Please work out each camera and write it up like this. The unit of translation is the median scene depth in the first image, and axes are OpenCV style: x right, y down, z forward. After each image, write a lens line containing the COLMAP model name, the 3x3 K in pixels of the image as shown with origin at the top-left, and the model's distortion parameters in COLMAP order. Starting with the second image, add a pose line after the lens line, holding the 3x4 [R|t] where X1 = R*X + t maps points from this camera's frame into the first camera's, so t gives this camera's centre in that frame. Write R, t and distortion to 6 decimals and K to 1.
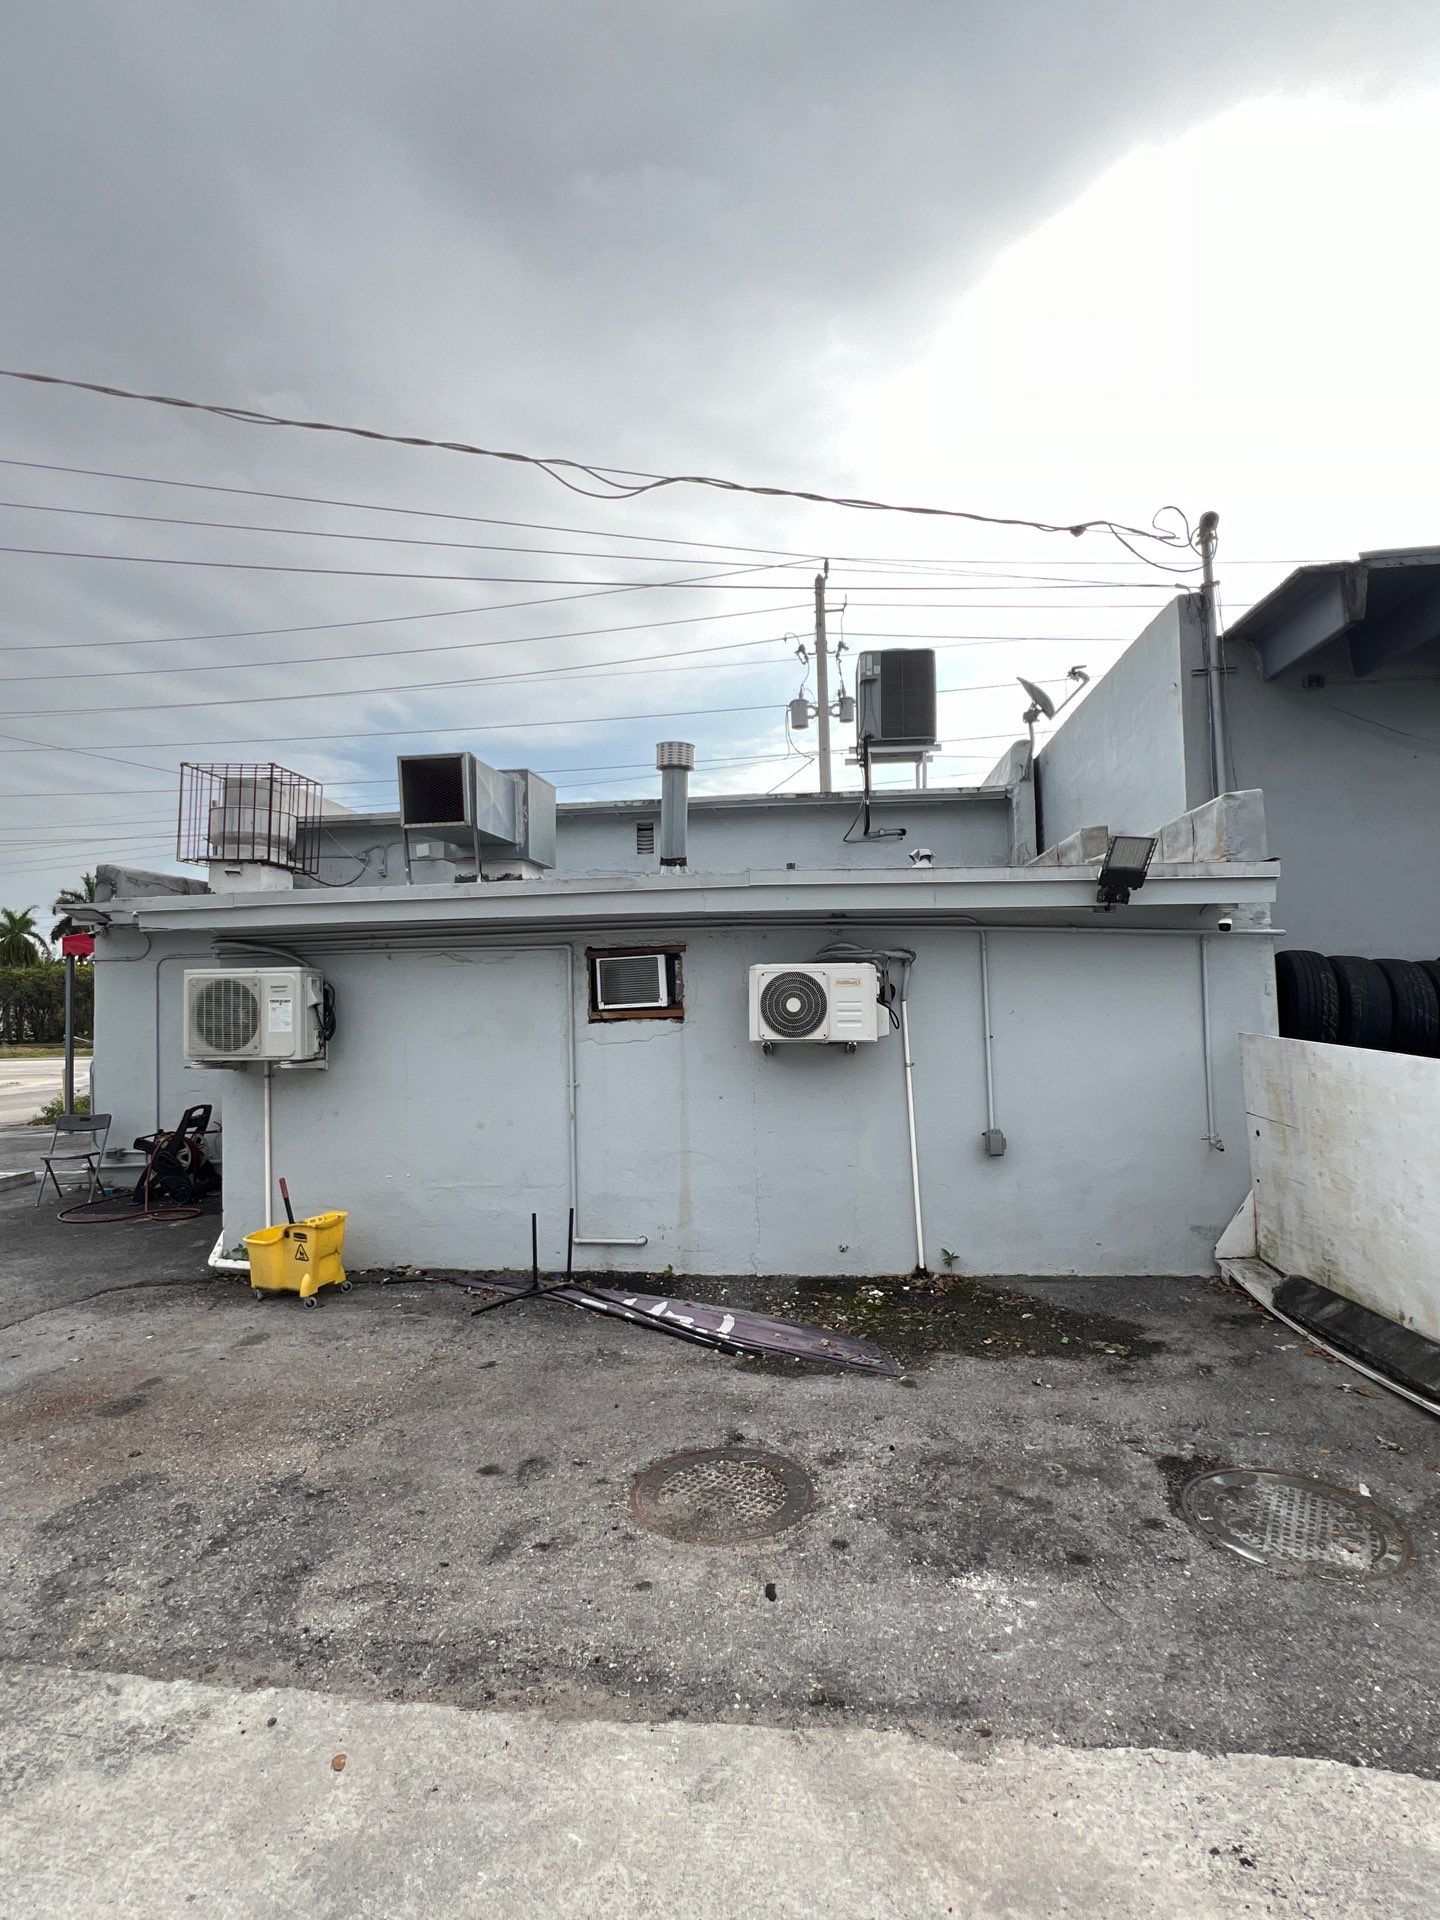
lens RADIAL K [[966.7, 0, 711.7], [0, 966.7, 965.2], [0, 0, 1]] dist [-0.004386, -0.000155]
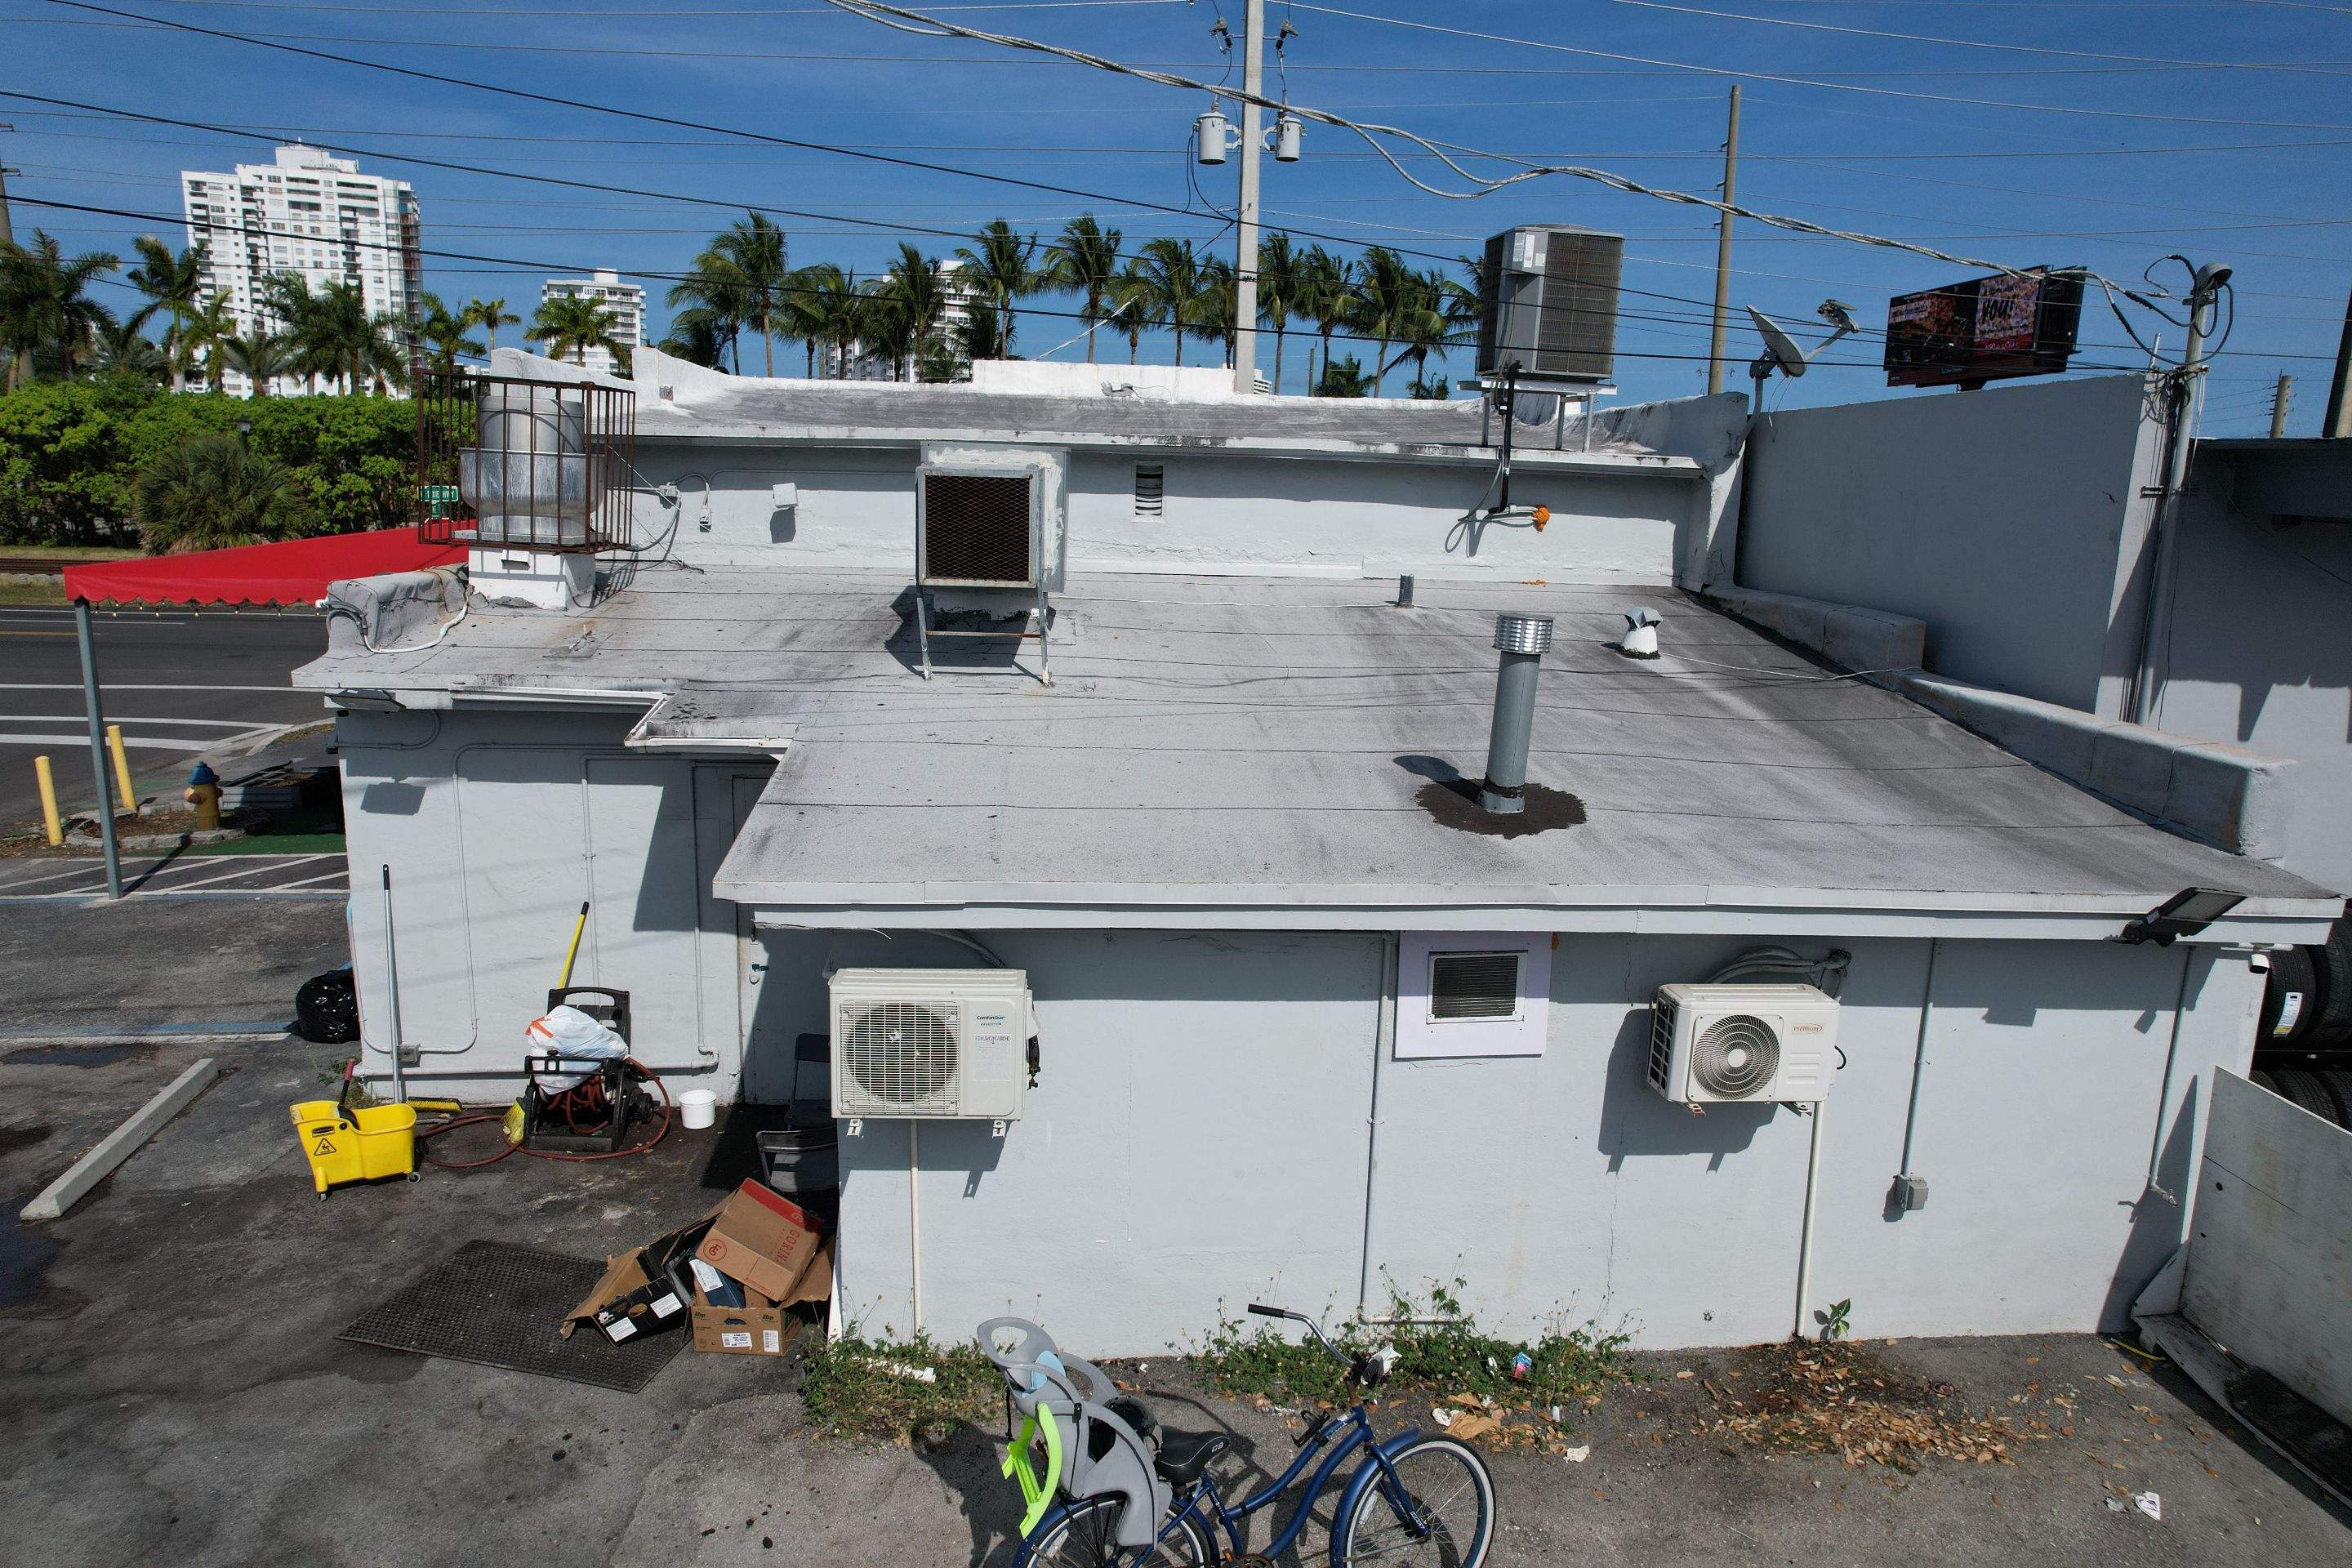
lens RADIAL K [[1503.1, 0, 1179.2], [0, 1503.1, 782.5], [0, 0, 1]] dist [-0.083945, 0.080008]
pose [[0.979749, 0.012018, 0.199868, -0.518375], [-0.059241, 0.970906, 0.232015, -0.370179], [-0.191265, -0.239157, 0.951957, 0.047391]]
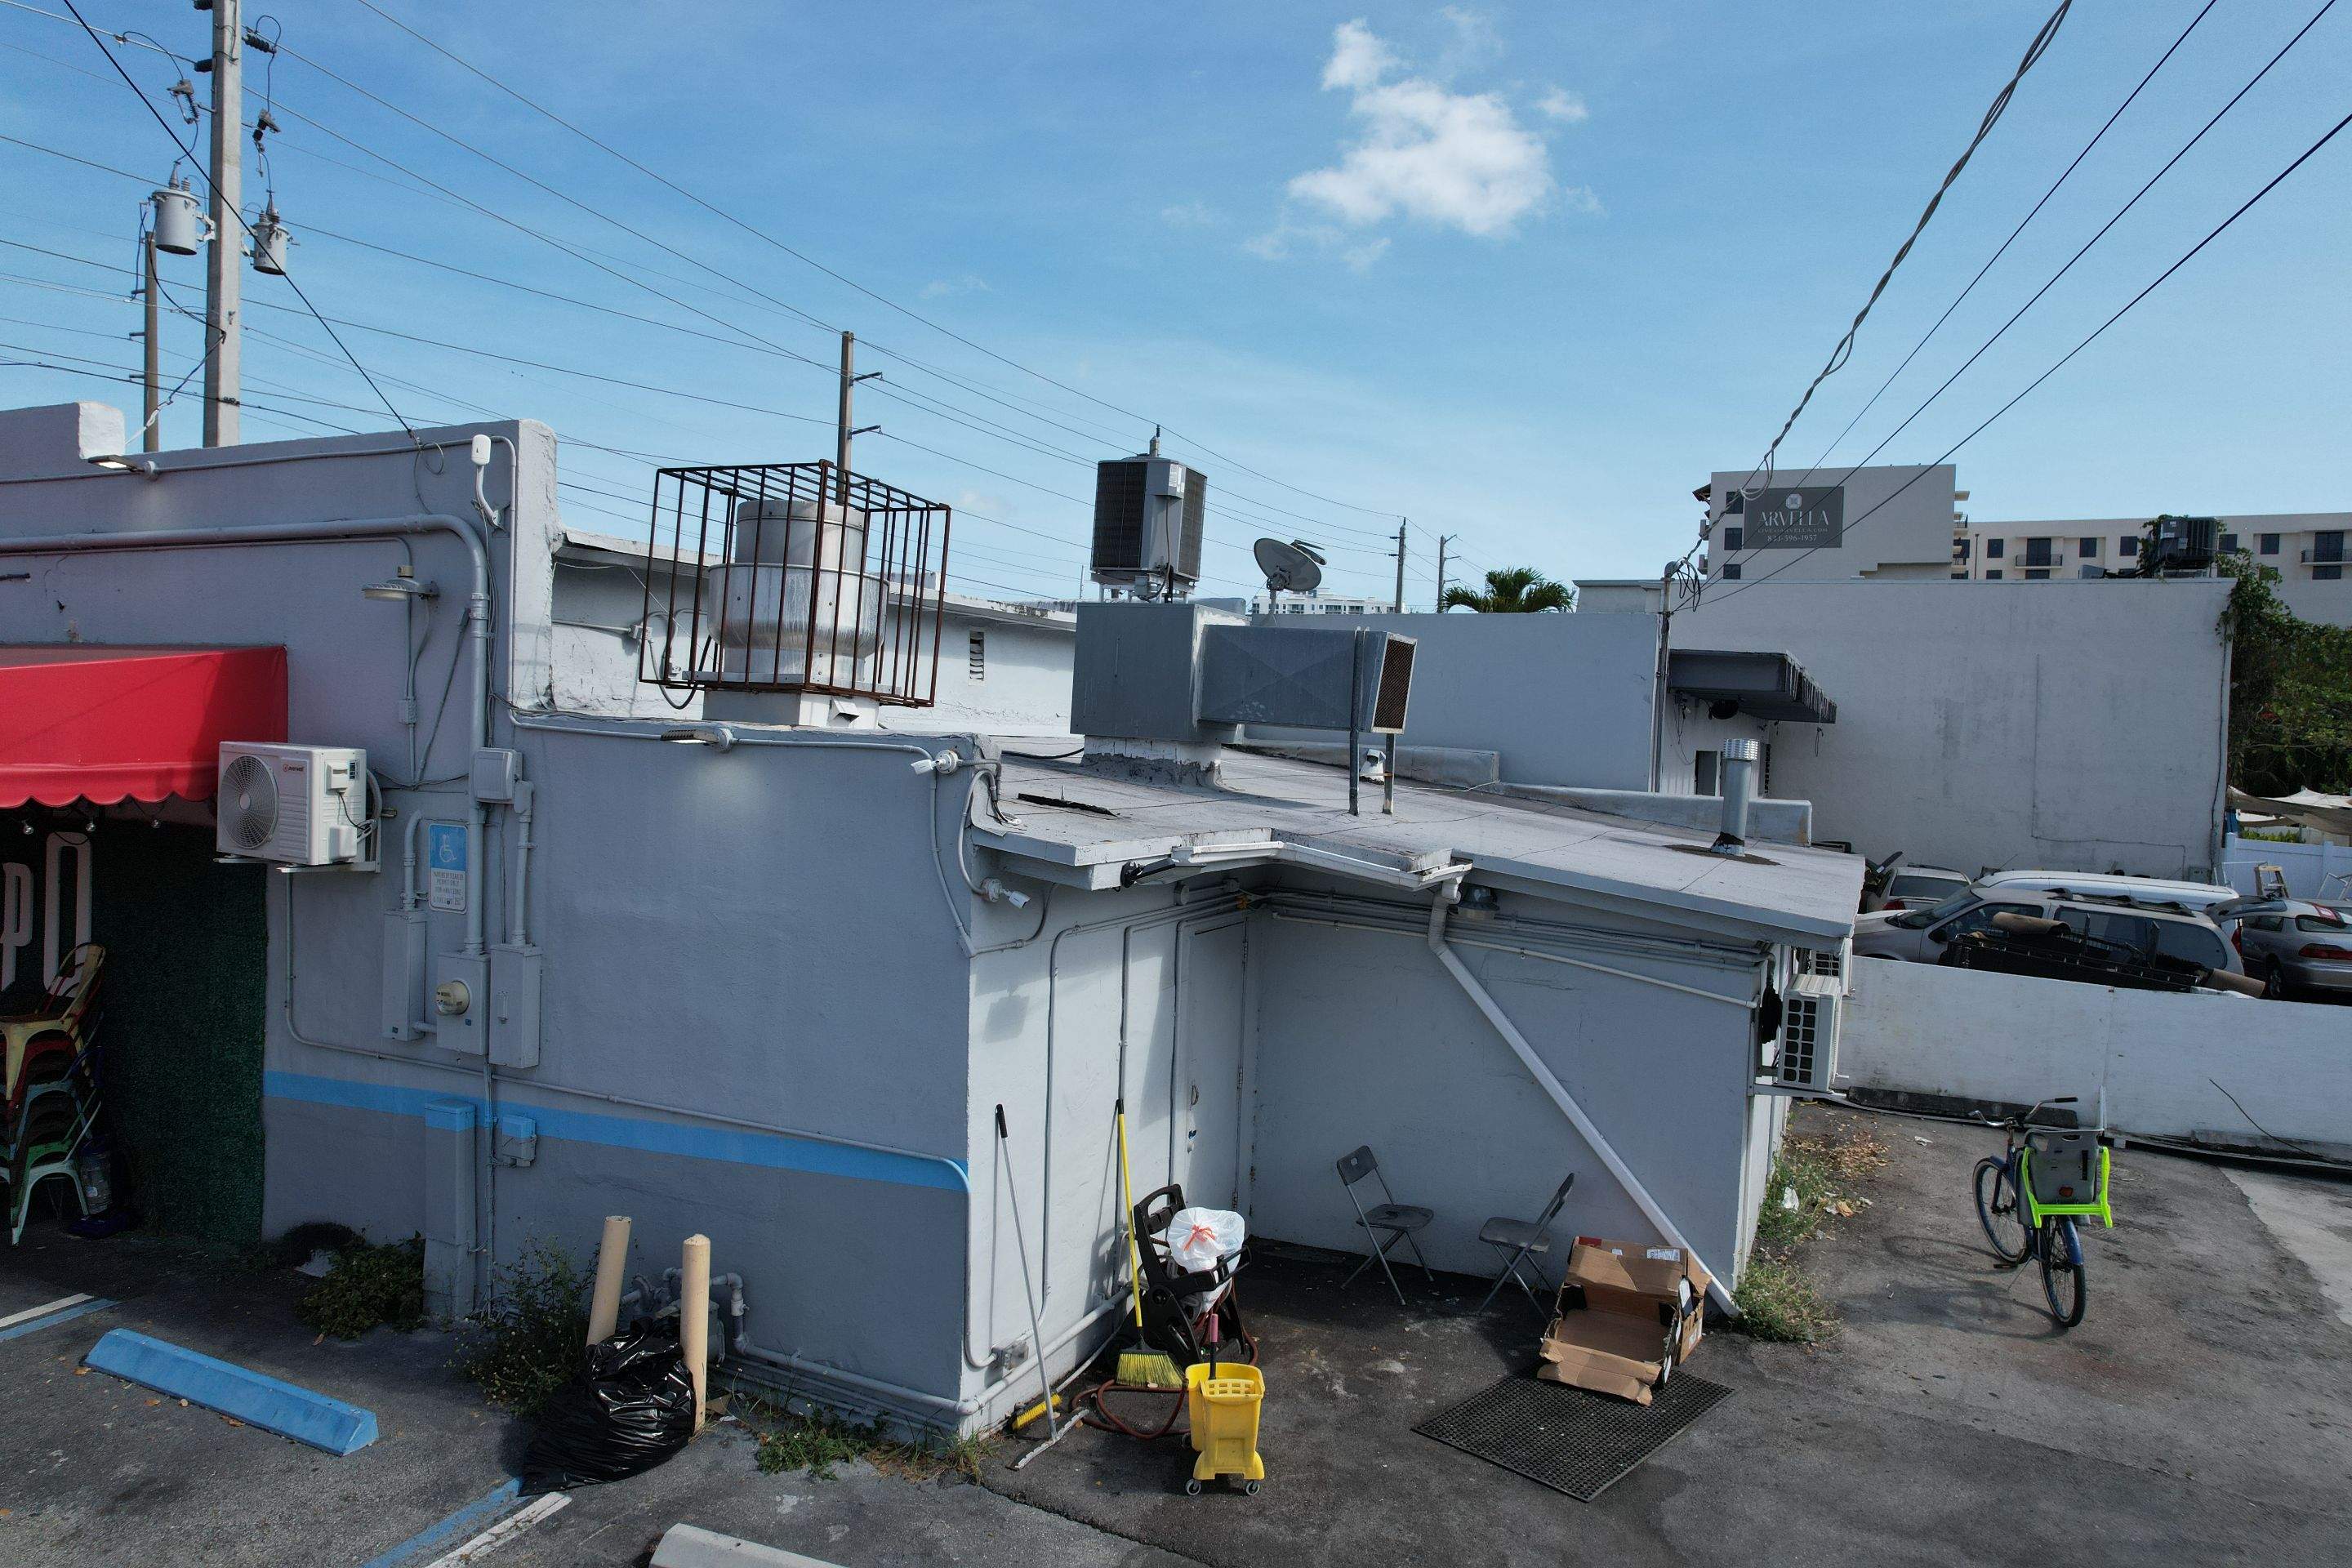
lens RADIAL K [[1503.1, 0, 1179.2], [0, 1503.1, 782.5], [0, 0, 1]] dist [-0.083945, 0.080008]
pose [[0.319500, 0.005365, 0.947571, -2.080643], [-0.087057, 0.995921, 0.023715, -0.173762], [-0.943579, -0.090069, 0.318664, 1.158018]]
